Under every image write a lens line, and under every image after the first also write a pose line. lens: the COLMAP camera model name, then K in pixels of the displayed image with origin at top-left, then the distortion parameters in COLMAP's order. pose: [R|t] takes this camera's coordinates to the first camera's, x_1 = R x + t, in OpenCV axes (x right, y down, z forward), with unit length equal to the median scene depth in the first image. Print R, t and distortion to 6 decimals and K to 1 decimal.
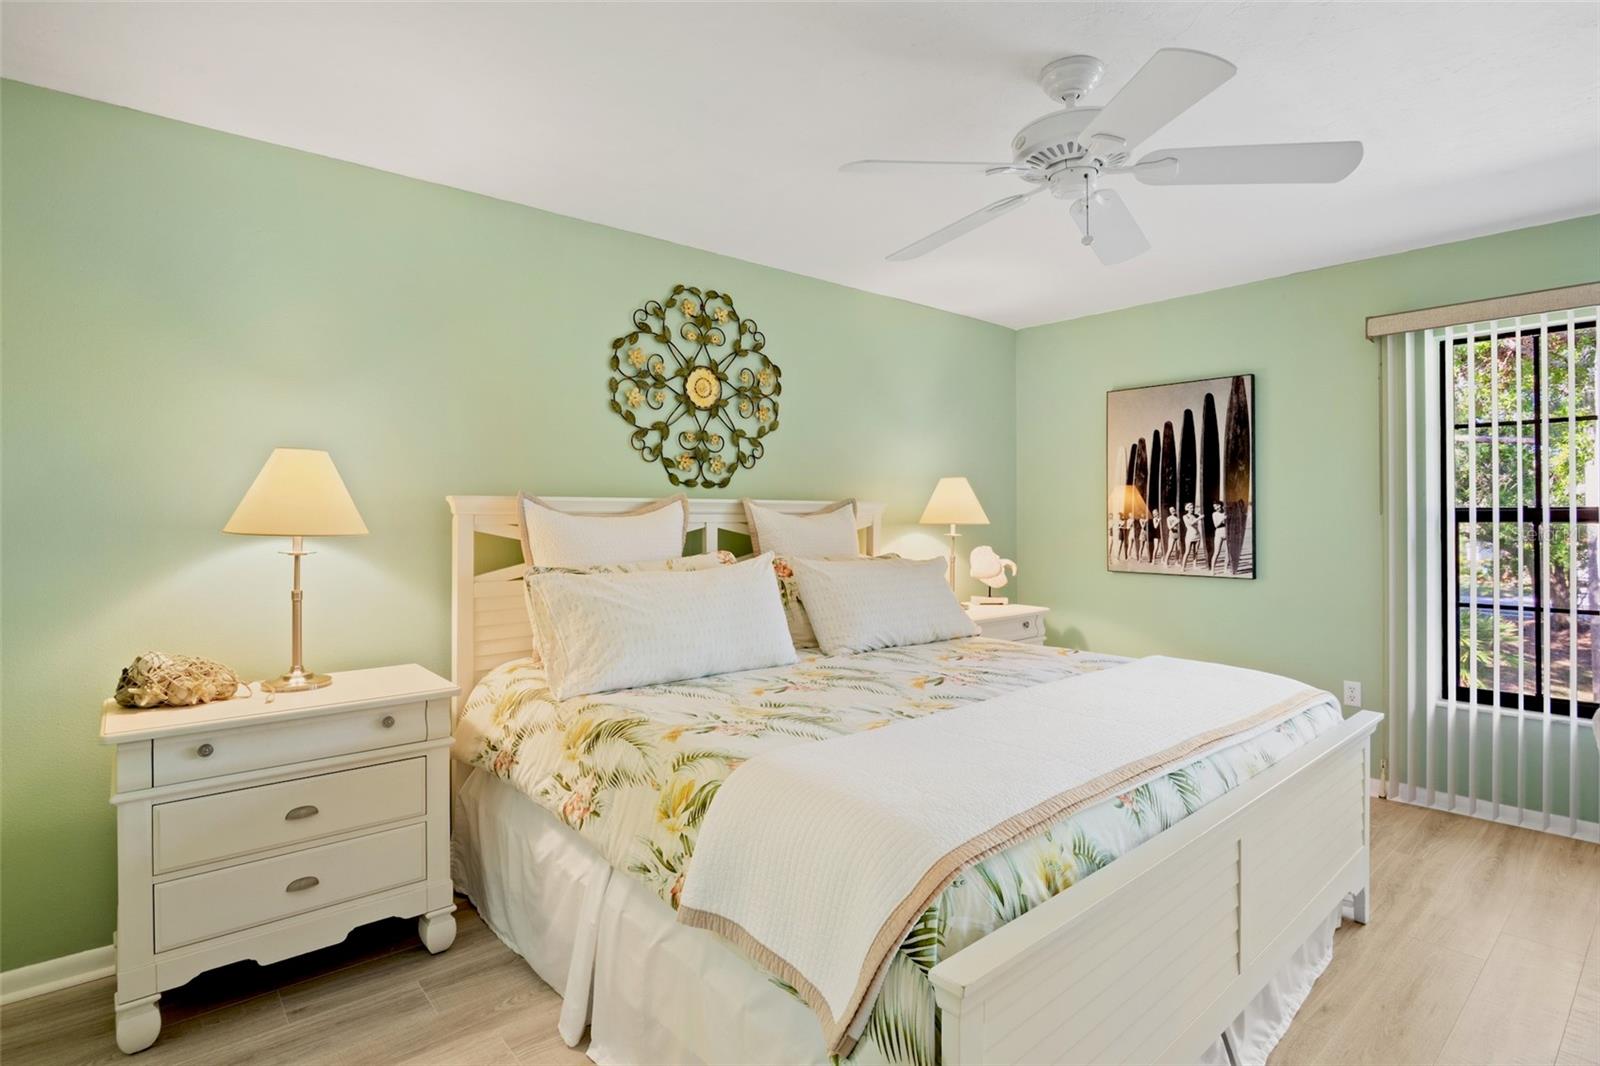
lens RADIAL K [[789.0, 0, 800.3], [0, 789.0, 524.9], [0, 0, 1]] dist [-0.021546, 0.000742]
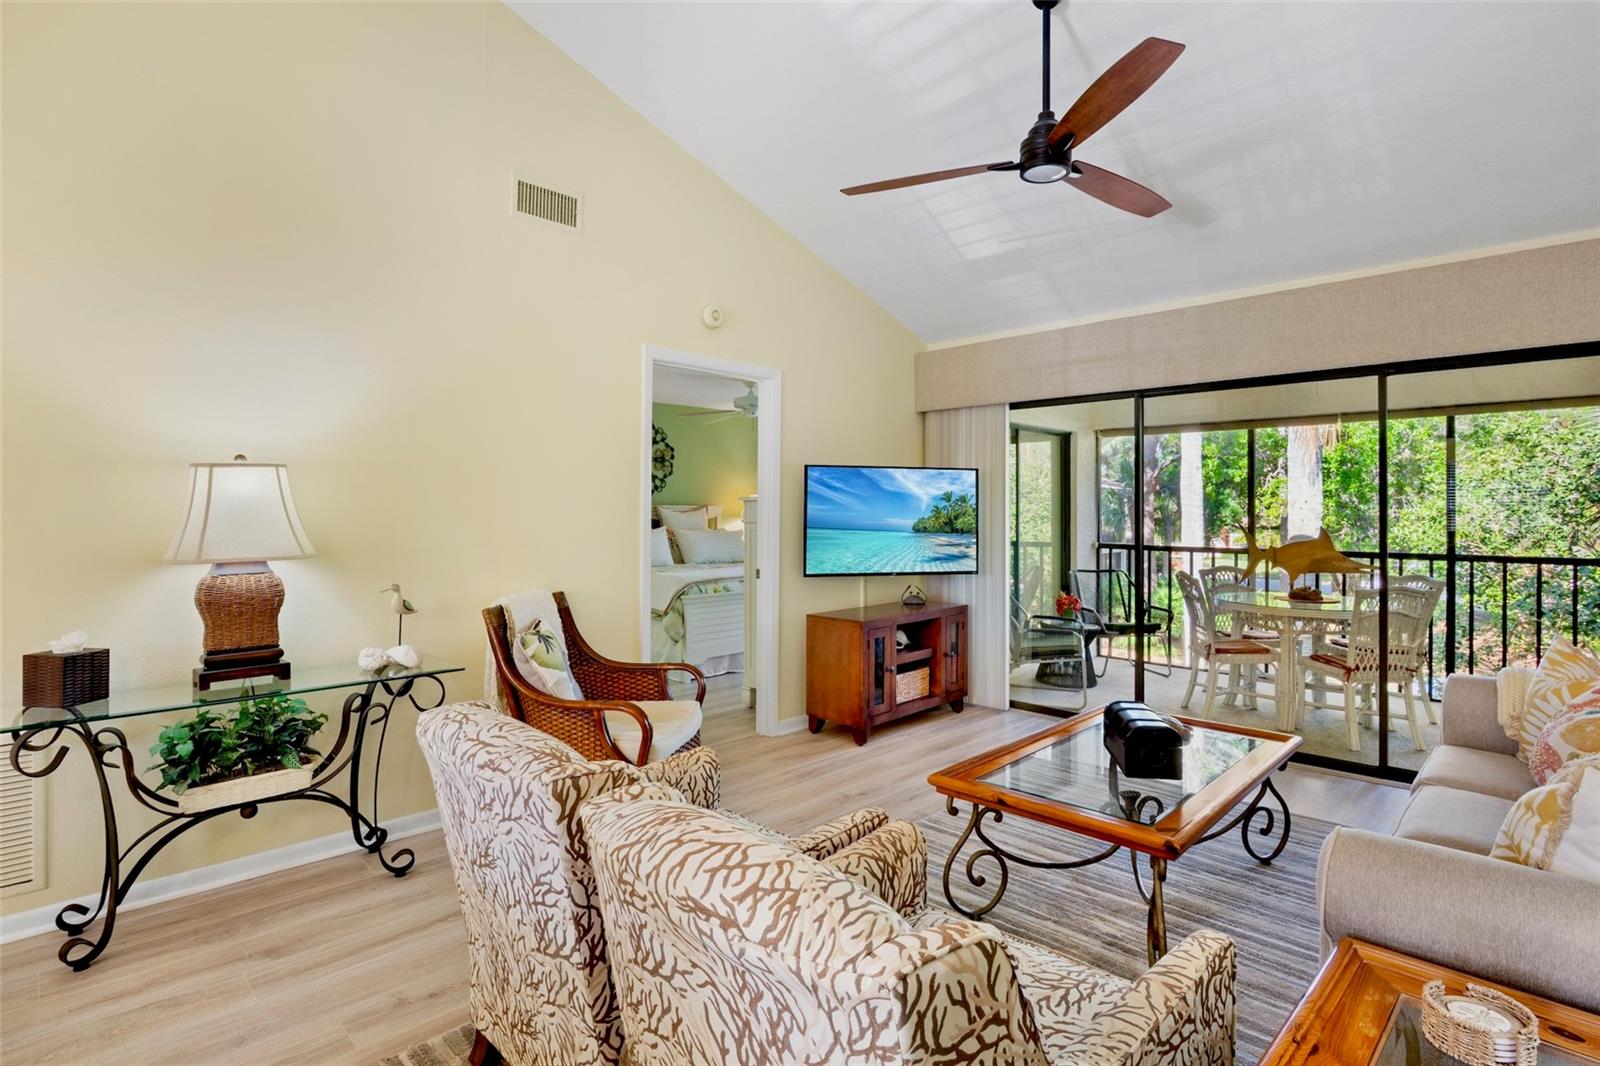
lens RADIAL K [[779.7, 0, 794.6], [0, 779.7, 525.2], [0, 0, 1]] dist [-0.029319, 0.002341]
pose [[0.997244, 0.008143, 0.073738, 0.164544], [-0.008546, 0.999950, 0.005148, 0.012464], [-0.073692, -0.005764, 0.997264, -1.326808]]
